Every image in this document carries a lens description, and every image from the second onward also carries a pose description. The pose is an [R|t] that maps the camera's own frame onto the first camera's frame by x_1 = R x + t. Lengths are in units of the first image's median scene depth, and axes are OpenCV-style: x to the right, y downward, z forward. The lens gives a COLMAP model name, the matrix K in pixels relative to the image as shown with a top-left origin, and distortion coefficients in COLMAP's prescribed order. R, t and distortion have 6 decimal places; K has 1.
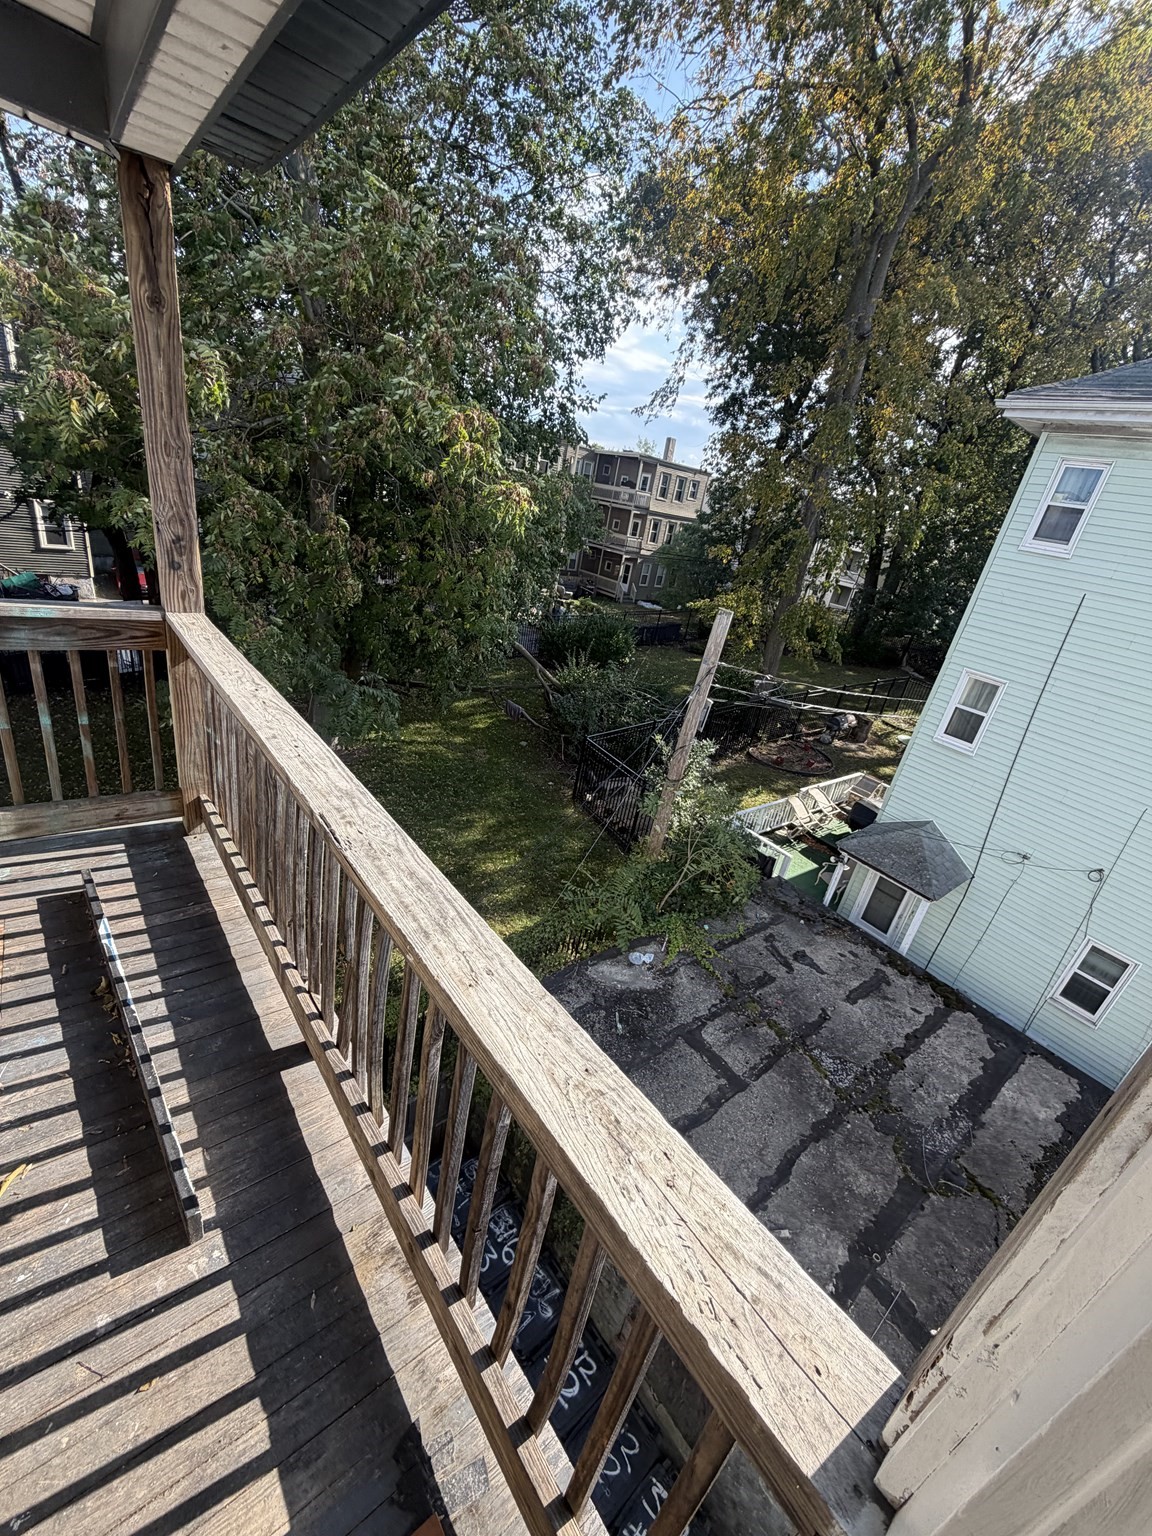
lens RADIAL K [[617.4, 0, 576.6], [0, 617.4, 764.7], [0, 0, 1]] dist [-0.001788, 0.000966]
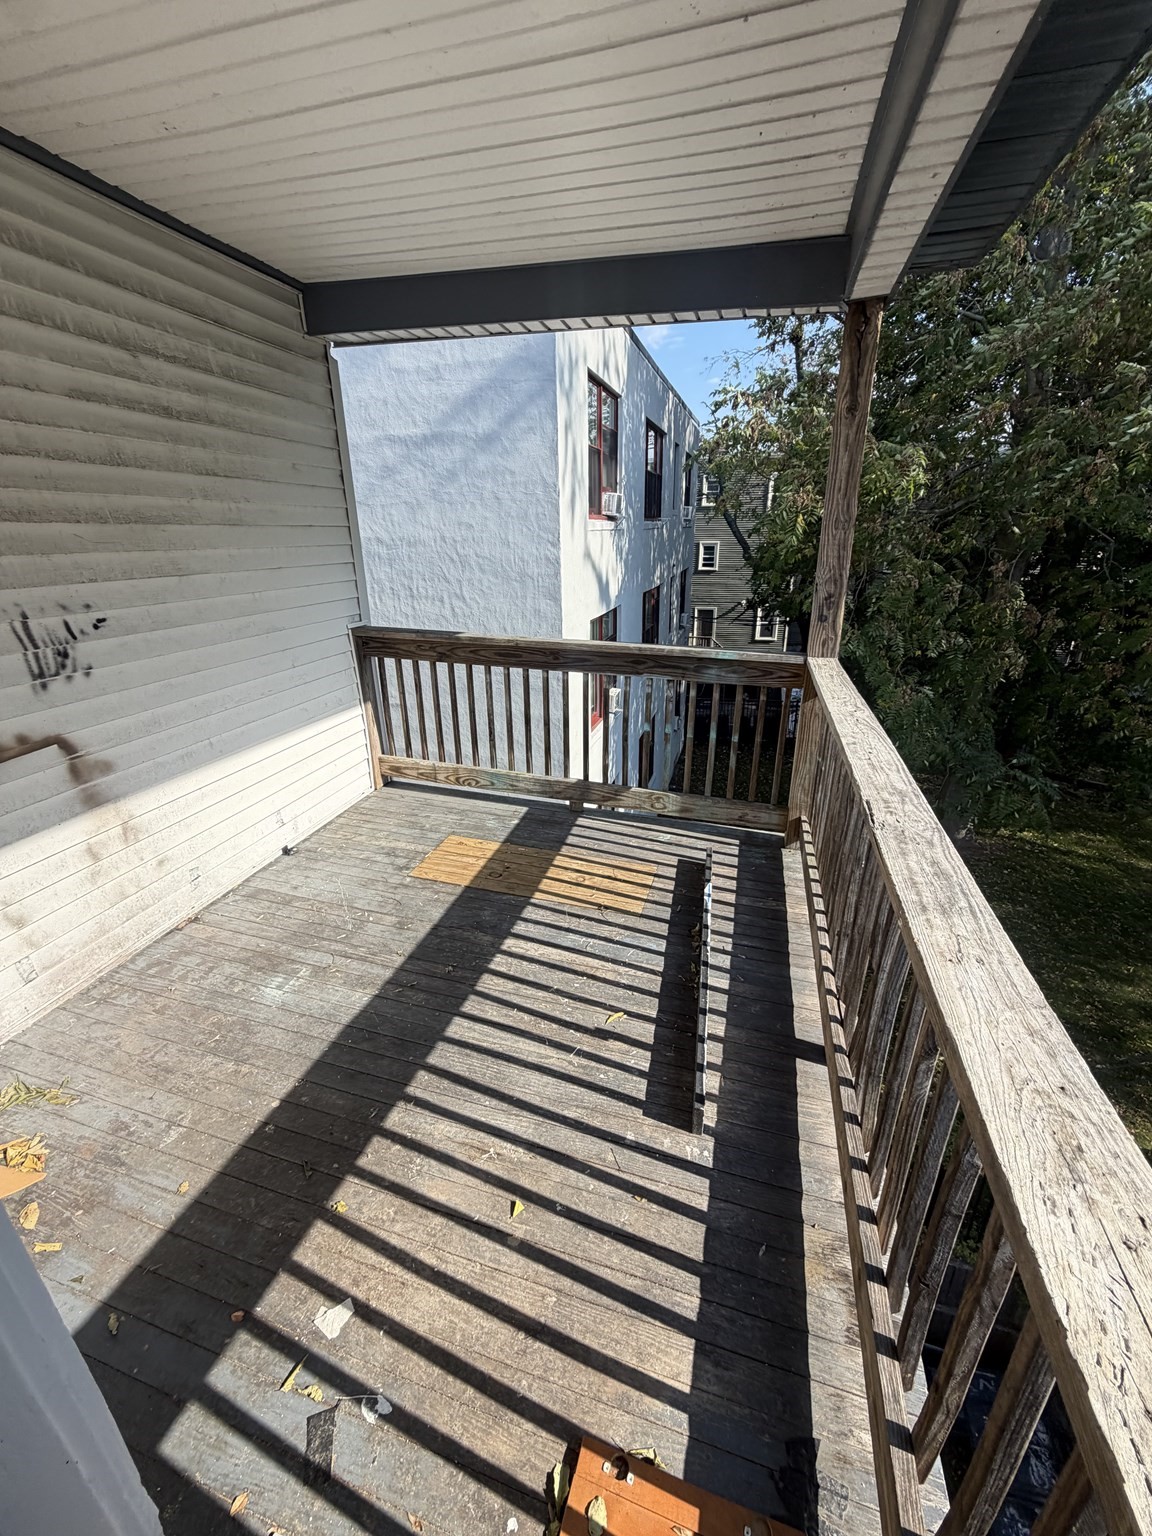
lens RADIAL K [[617.4, 0, 570.5], [0, 617.4, 768.0], [0, 0, 1]] dist [-0.001788, 0.000966]
pose [[0.558590, 0.124322, -0.820074, 0.108483], [-0.232487, 0.972538, -0.010922, 0.098038], [0.796195, 0.196757, 0.572153, -0.027003]]
